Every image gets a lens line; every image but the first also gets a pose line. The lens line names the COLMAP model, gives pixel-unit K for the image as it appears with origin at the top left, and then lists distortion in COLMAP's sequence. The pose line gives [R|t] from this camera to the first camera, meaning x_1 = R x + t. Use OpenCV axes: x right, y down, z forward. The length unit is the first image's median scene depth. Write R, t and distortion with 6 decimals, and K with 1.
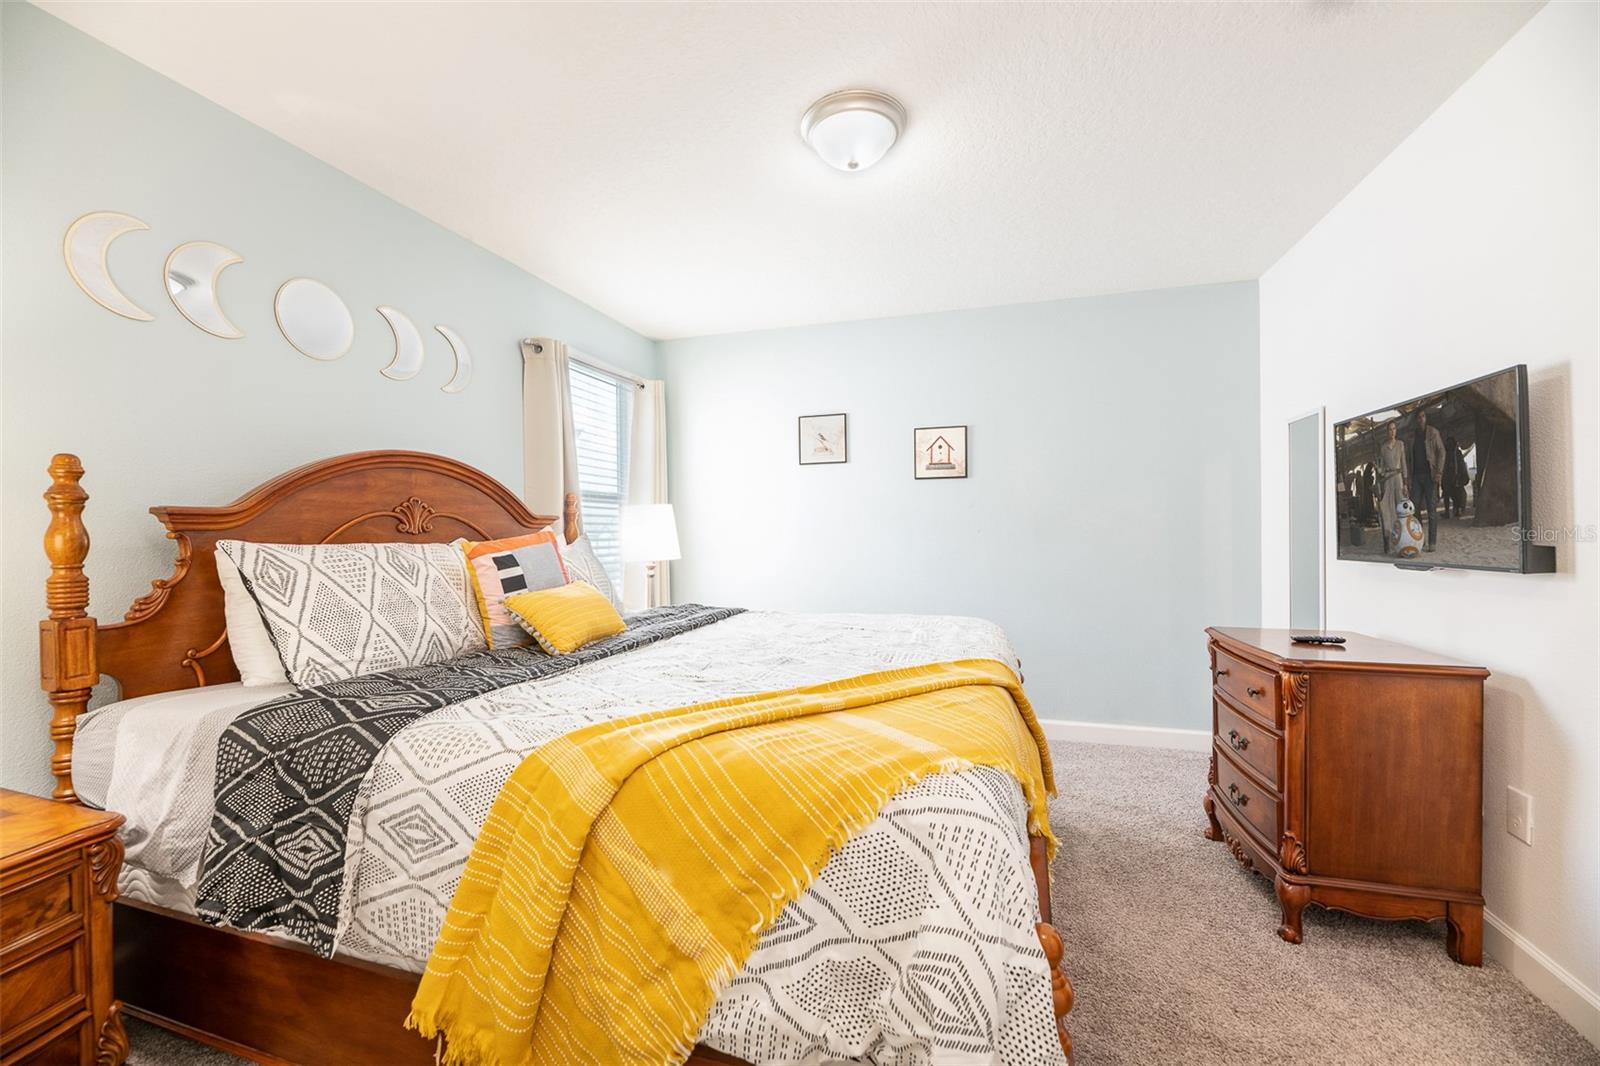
lens RADIAL K [[649.8, 0, 797.2], [0, 649.8, 532.6], [0, 0, 1]] dist [-0.006463, -0.000607]
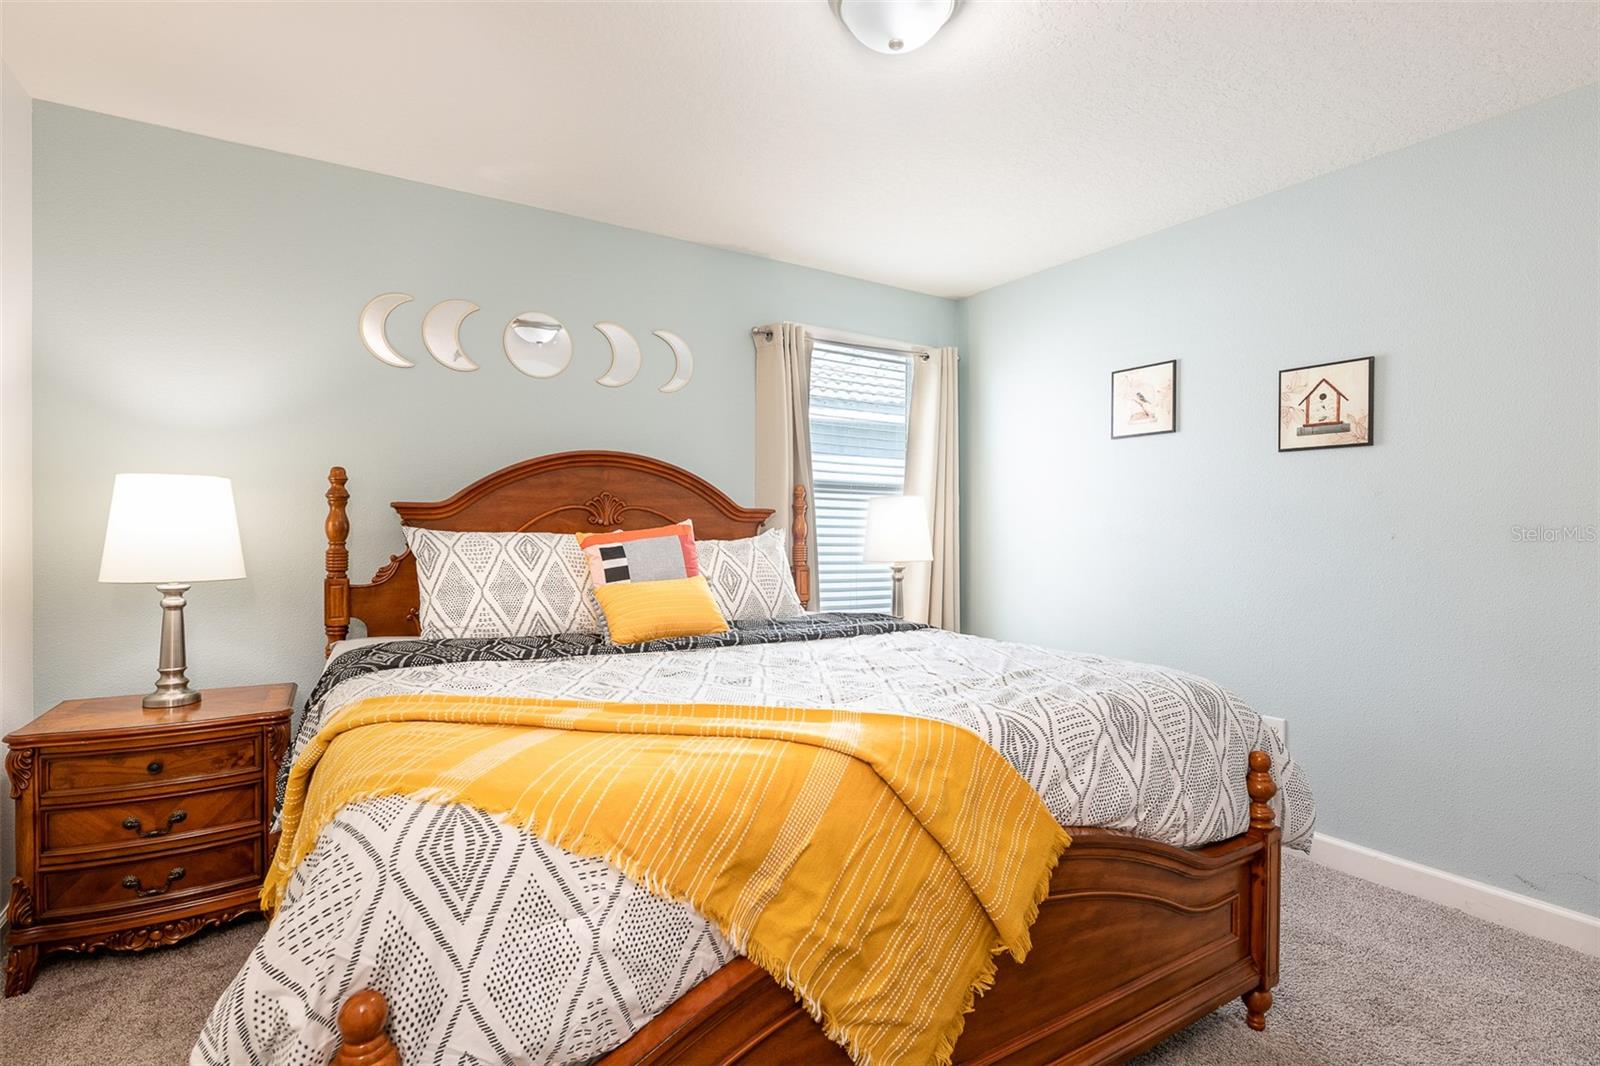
lens RADIAL K [[772.4, 0, 797.5], [0, 772.4, 528.7], [0, 0, 1]] dist [-0.003197, -0.001465]
pose [[0.760431, 0.017534, -0.649182, 0.598805], [-0.017363, 0.999827, 0.006665, -0.007604], [0.649186, 0.006204, 0.760604, 0.244832]]
